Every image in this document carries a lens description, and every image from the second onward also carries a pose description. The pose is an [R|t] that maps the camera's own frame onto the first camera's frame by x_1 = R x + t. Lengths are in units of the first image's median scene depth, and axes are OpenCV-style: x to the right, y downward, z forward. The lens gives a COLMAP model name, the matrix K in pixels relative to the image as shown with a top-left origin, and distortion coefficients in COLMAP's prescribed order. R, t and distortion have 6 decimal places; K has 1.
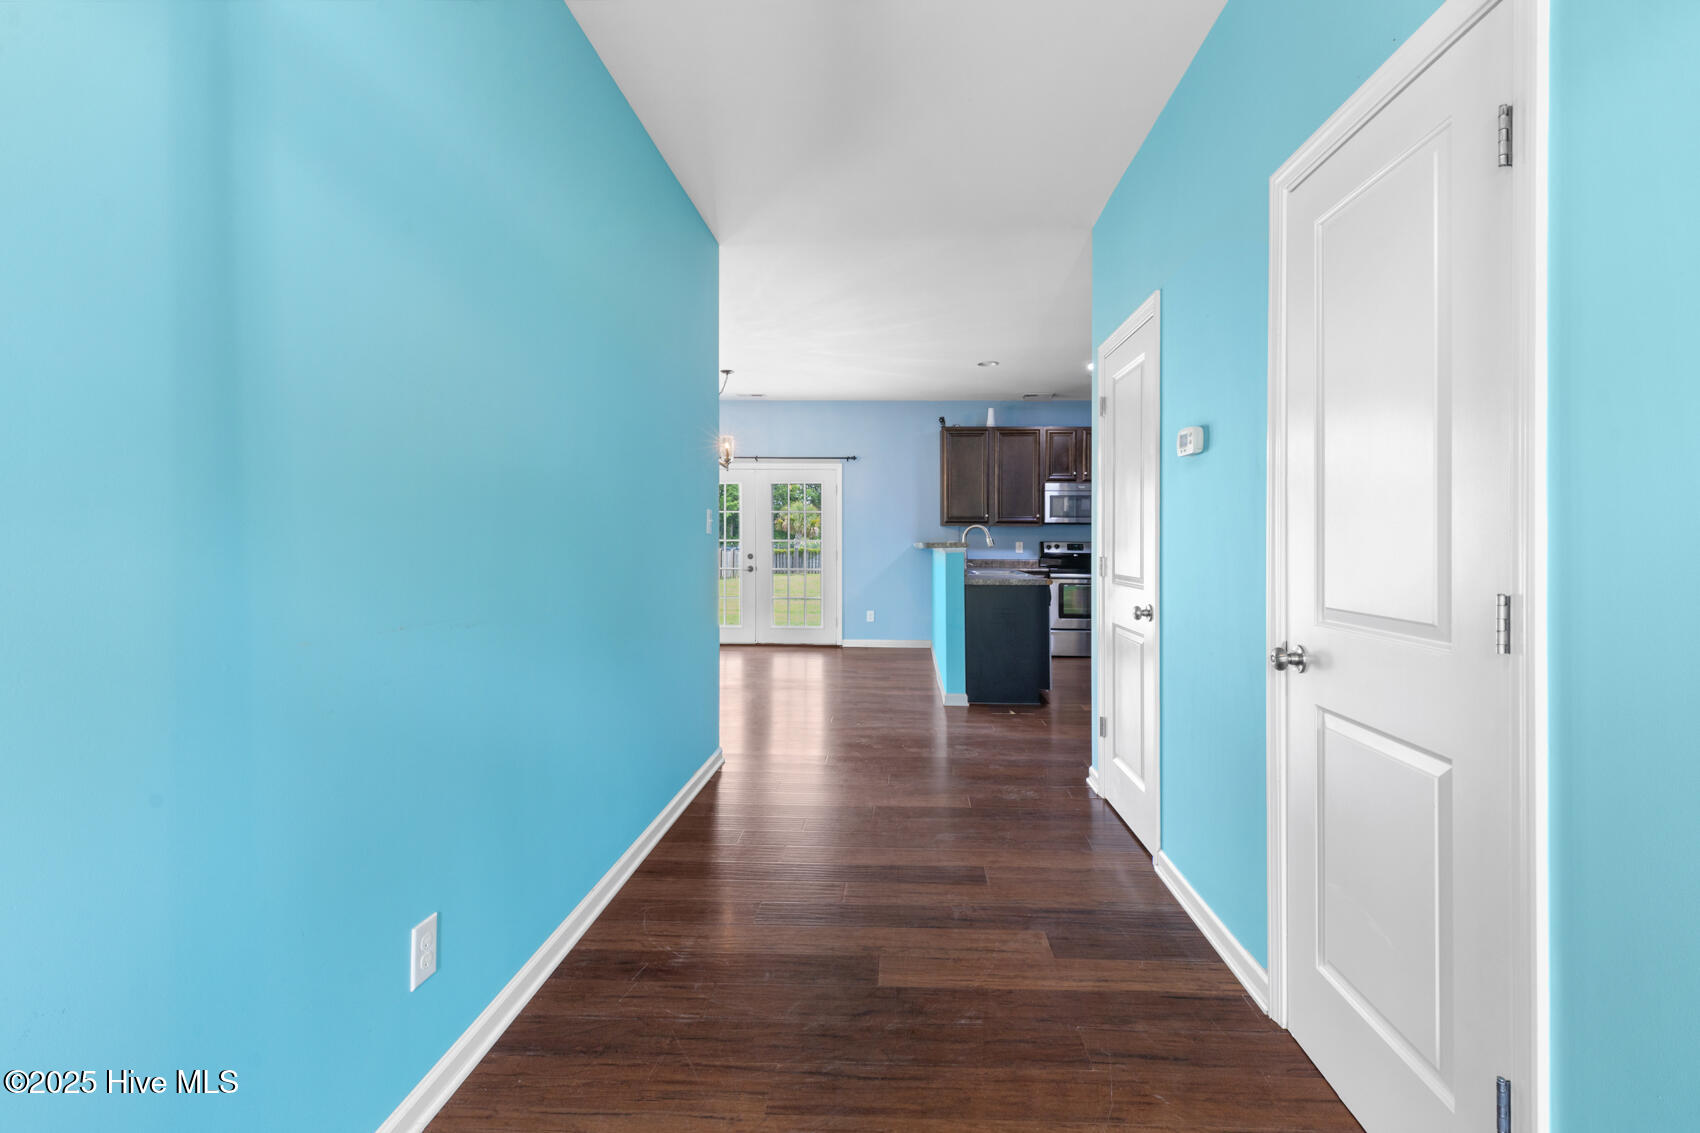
lens RADIAL K [[773.2, 0, 866.9], [0, 773.2, 539.4], [0, 0, 1]] dist [0.001050, -0.000653]
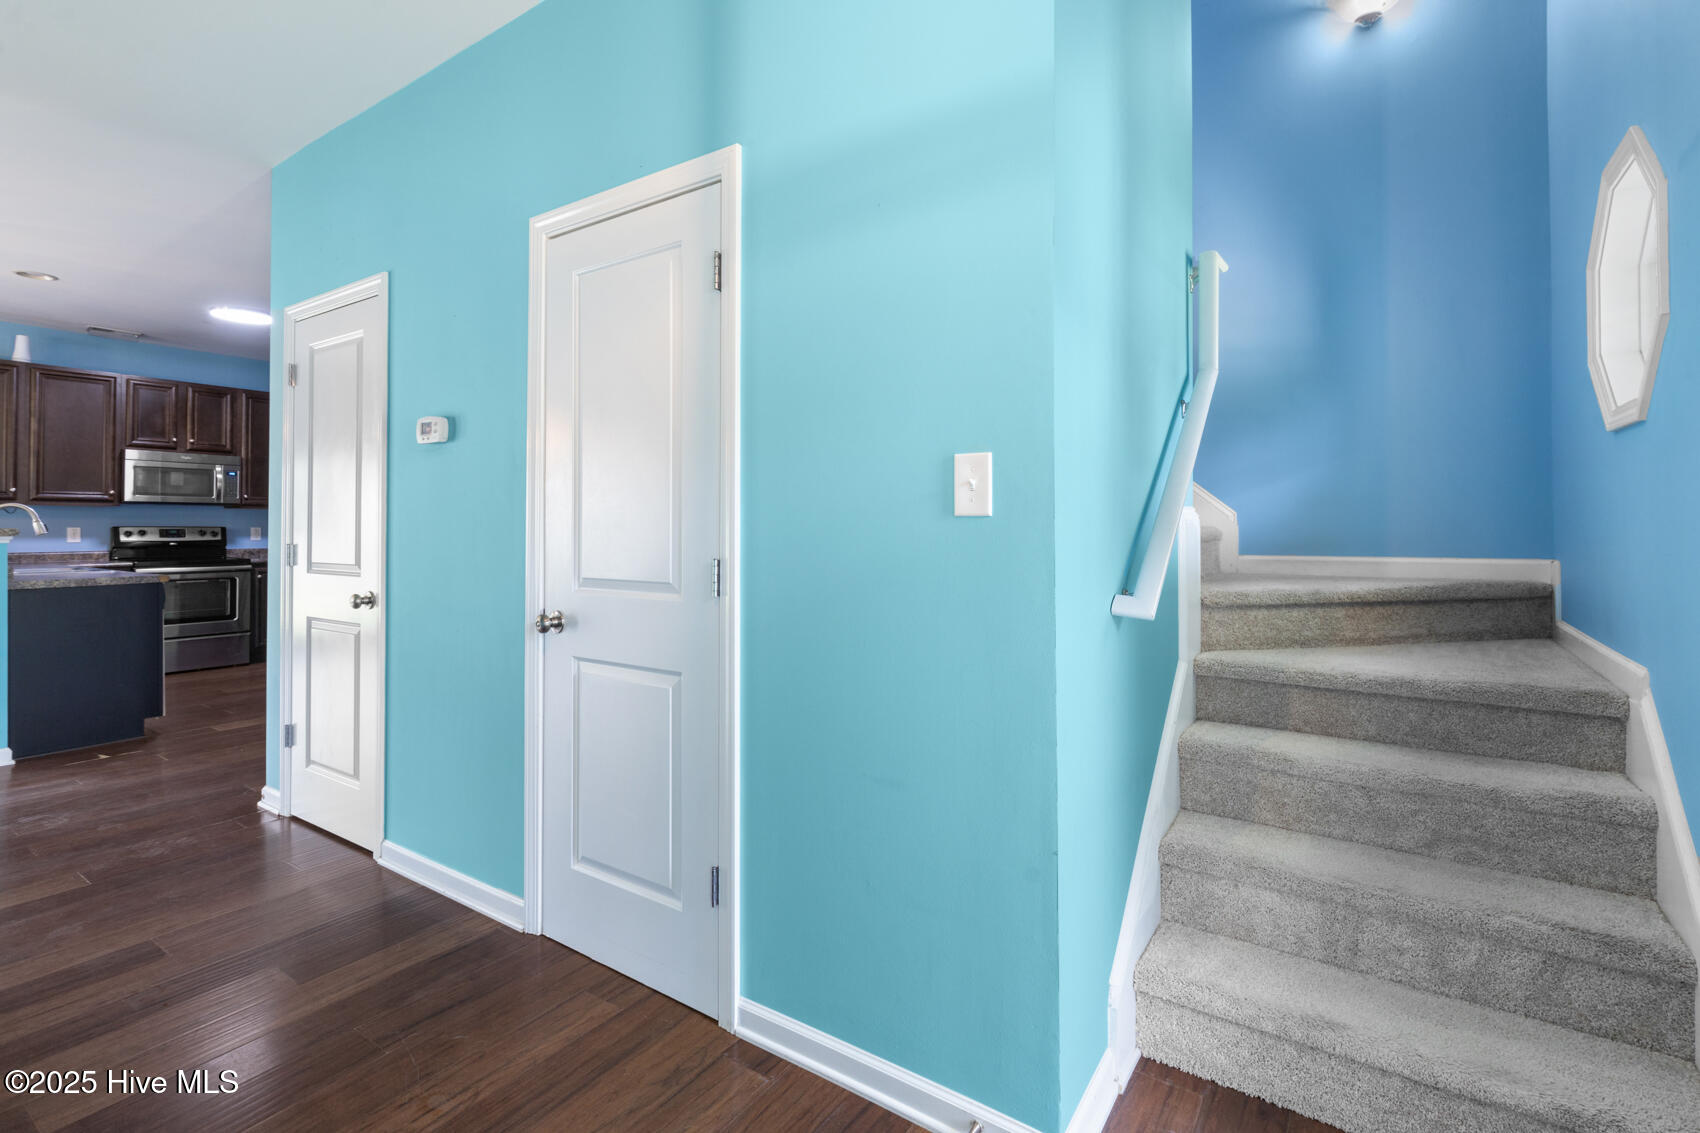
lens RADIAL K [[793.9, 0, 853.5], [0, 793.9, 518.6], [0, 0, 1]] dist [0.002621, 0.000640]
pose [[0.524081, 0.003343, 0.851662, -0.140915], [0.001125, 0.999989, -0.004618, -0.001469], [-0.851667, 0.003378, 0.524072, -0.031241]]
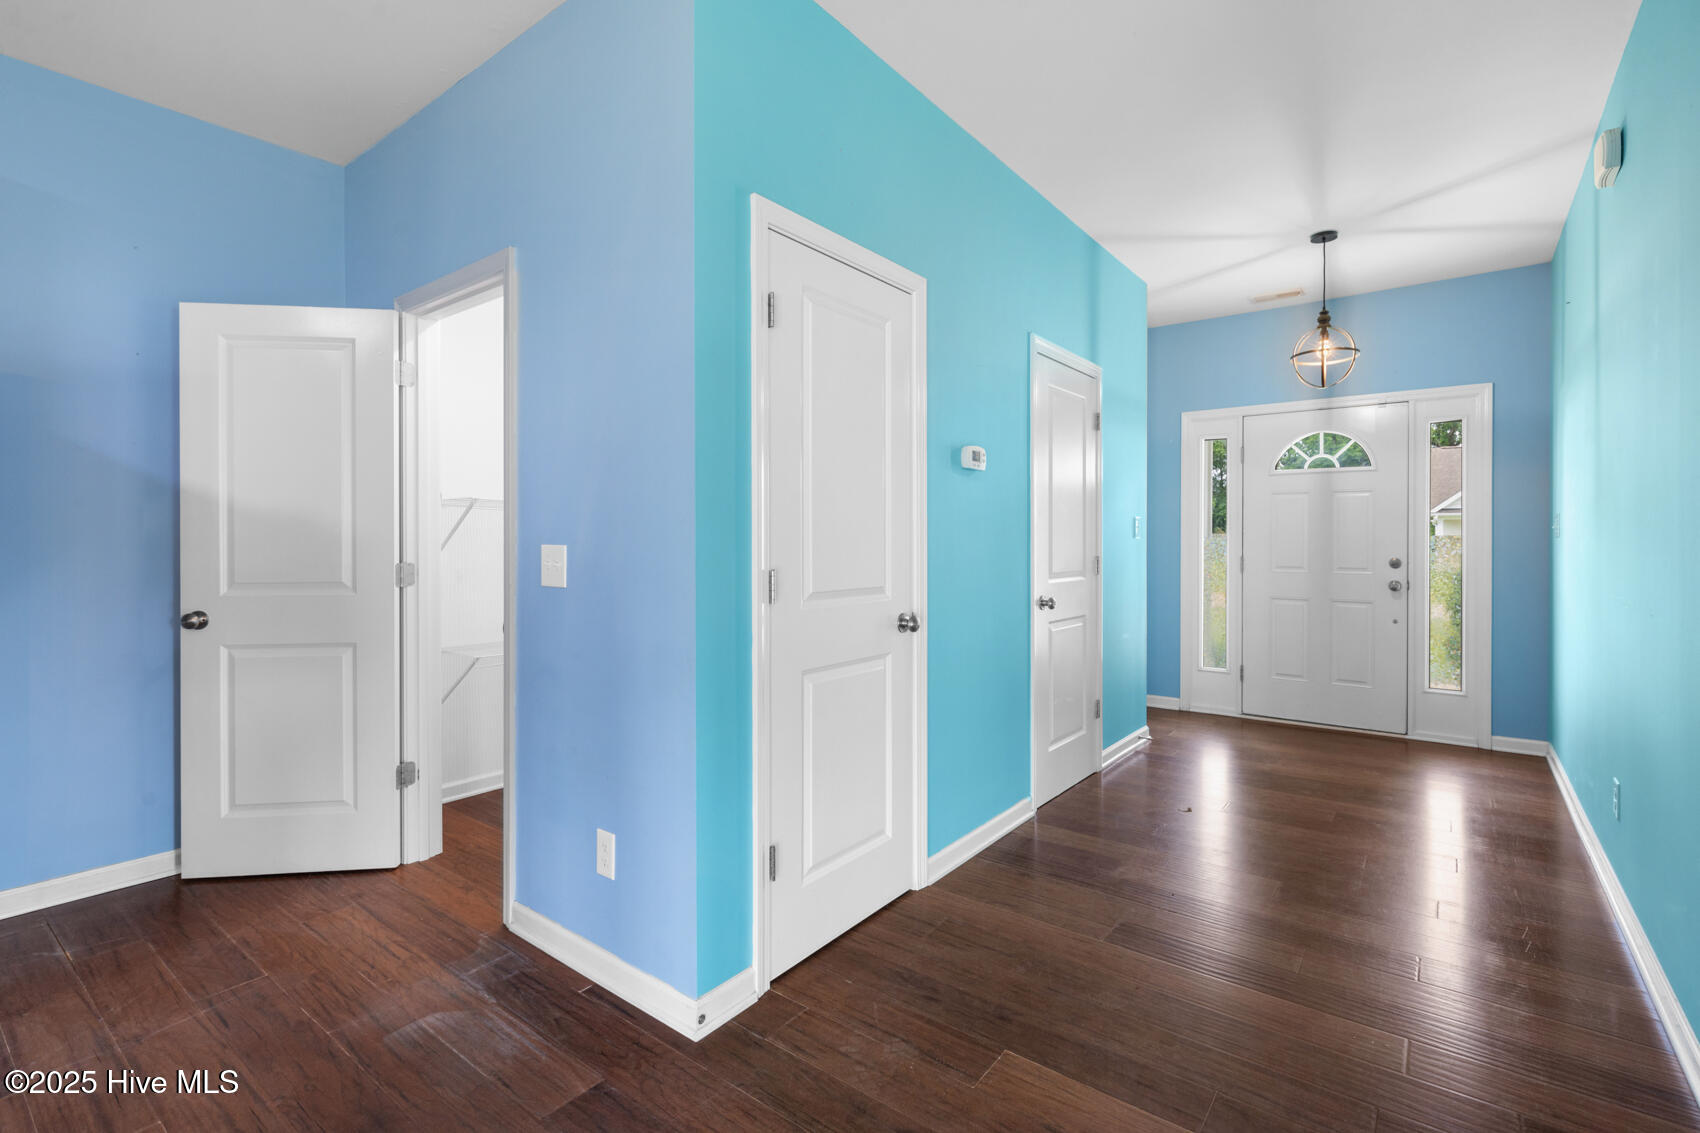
lens RADIAL K [[757.9, 0, 875.9], [0, 757.9, 540.6], [0, 0, 1]] dist [-0.000799, -0.000031]
pose [[-0.829935, -0.003175, 0.557851, -0.080306], [-0.004118, 0.999991, -0.000435, 0.001575], [-0.557844, -0.002658, -0.829941, 1.527437]]
